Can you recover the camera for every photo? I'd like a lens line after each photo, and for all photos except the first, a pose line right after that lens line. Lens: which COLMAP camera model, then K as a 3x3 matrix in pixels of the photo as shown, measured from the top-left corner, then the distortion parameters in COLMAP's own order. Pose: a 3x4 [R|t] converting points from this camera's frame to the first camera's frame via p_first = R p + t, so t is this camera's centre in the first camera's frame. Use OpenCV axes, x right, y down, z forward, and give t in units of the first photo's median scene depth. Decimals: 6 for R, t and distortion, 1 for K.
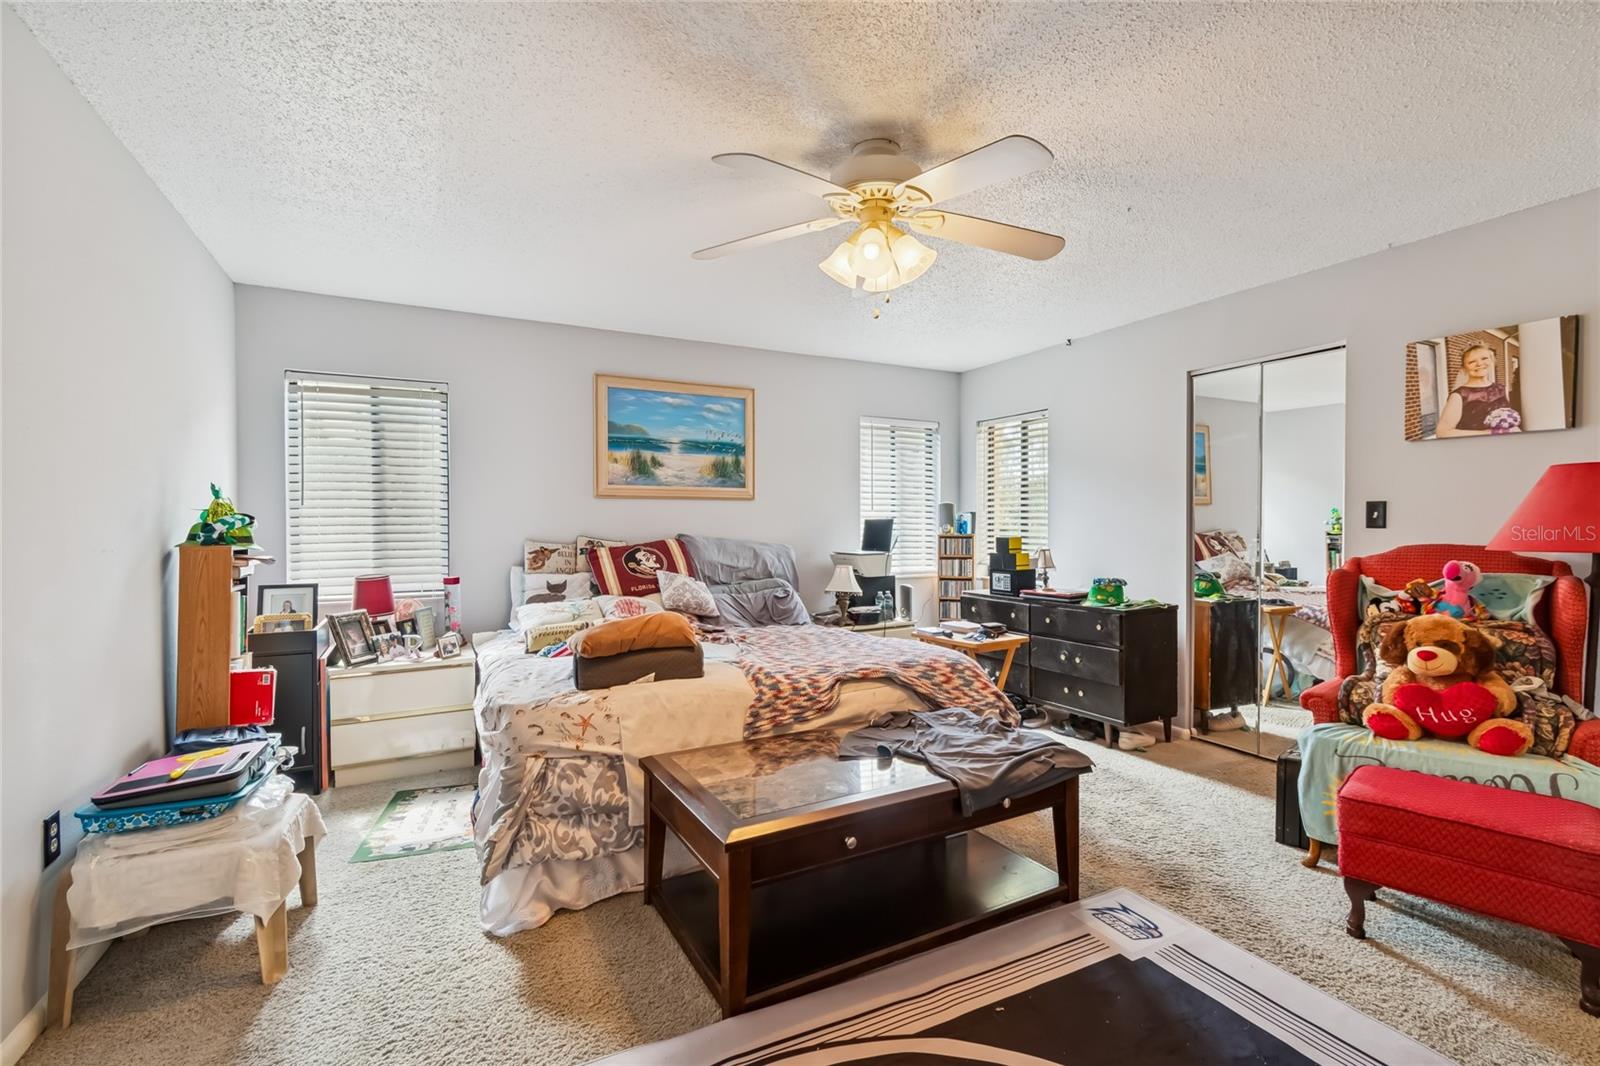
lens RADIAL K [[717.3, 0, 813.6], [0, 717.3, 540.4], [0, 0, 1]] dist [0.000876, -0.000136]
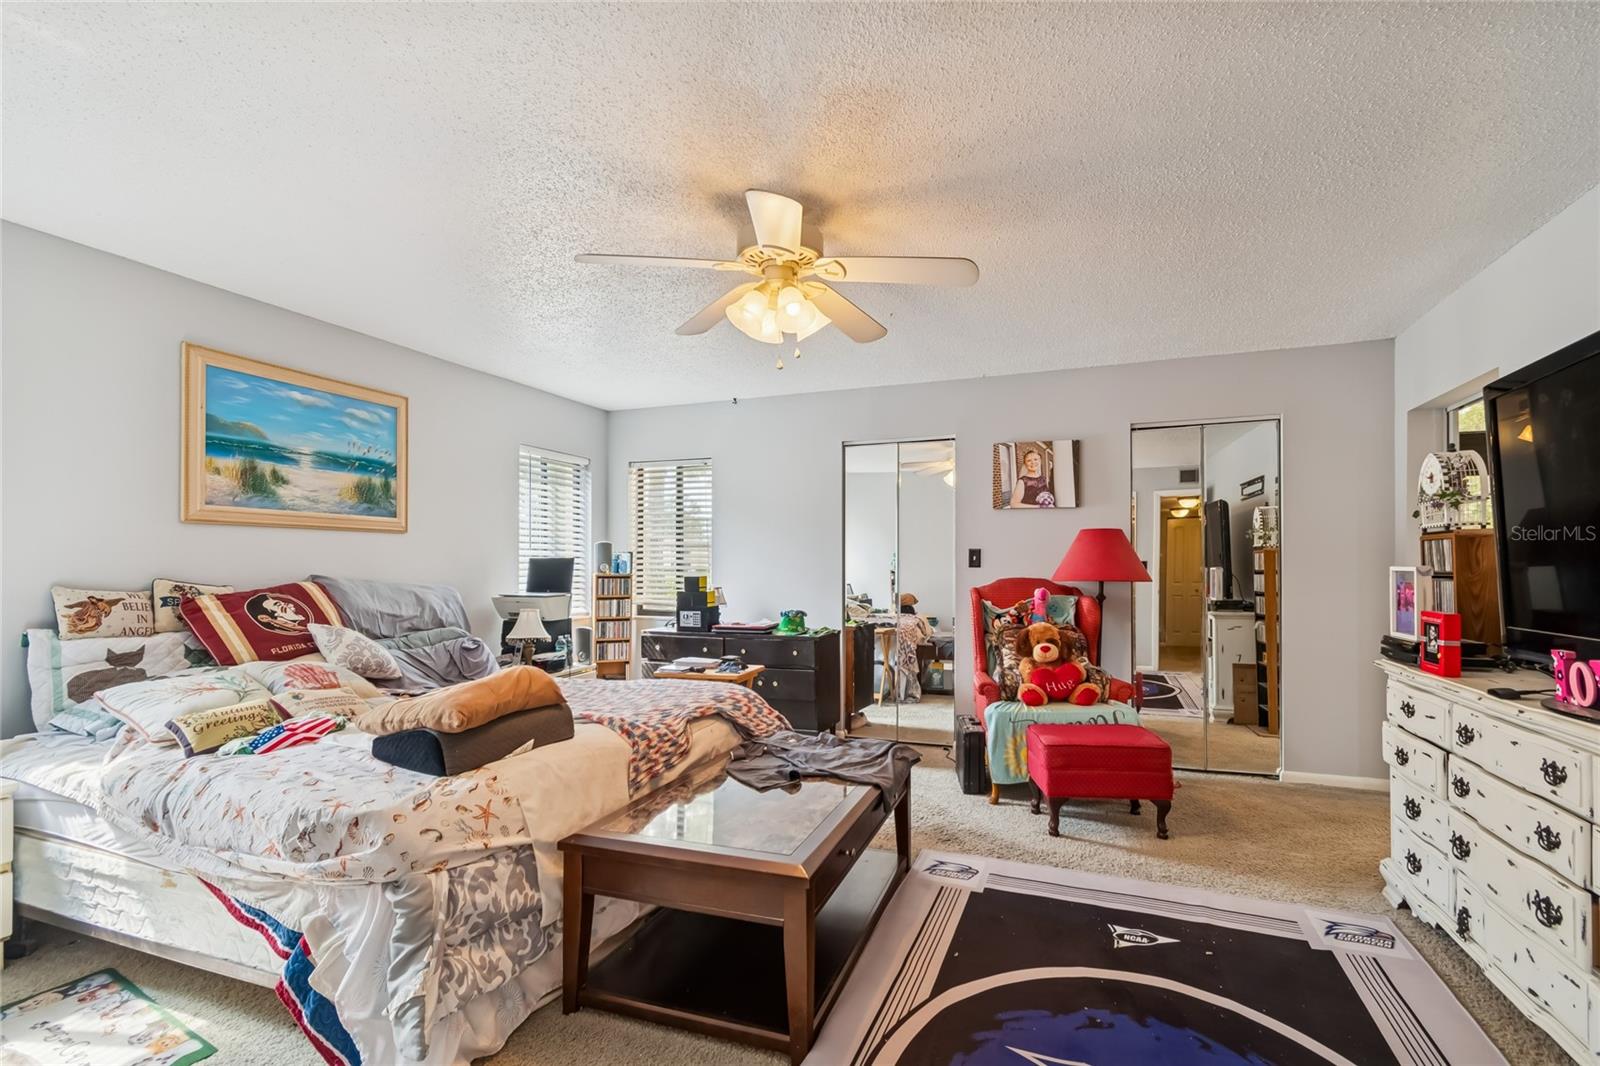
lens RADIAL K [[720.4, 0, 815.4], [0, 720.4, 567.0], [0, 0, 1]] dist [-0.001343, -0.000638]
pose [[0.750532, 0.001421, 0.660833, -0.337147], [0.012464, 0.999789, -0.016306, 0.001587], [-0.660717, 0.020475, 0.750356, 0.098313]]
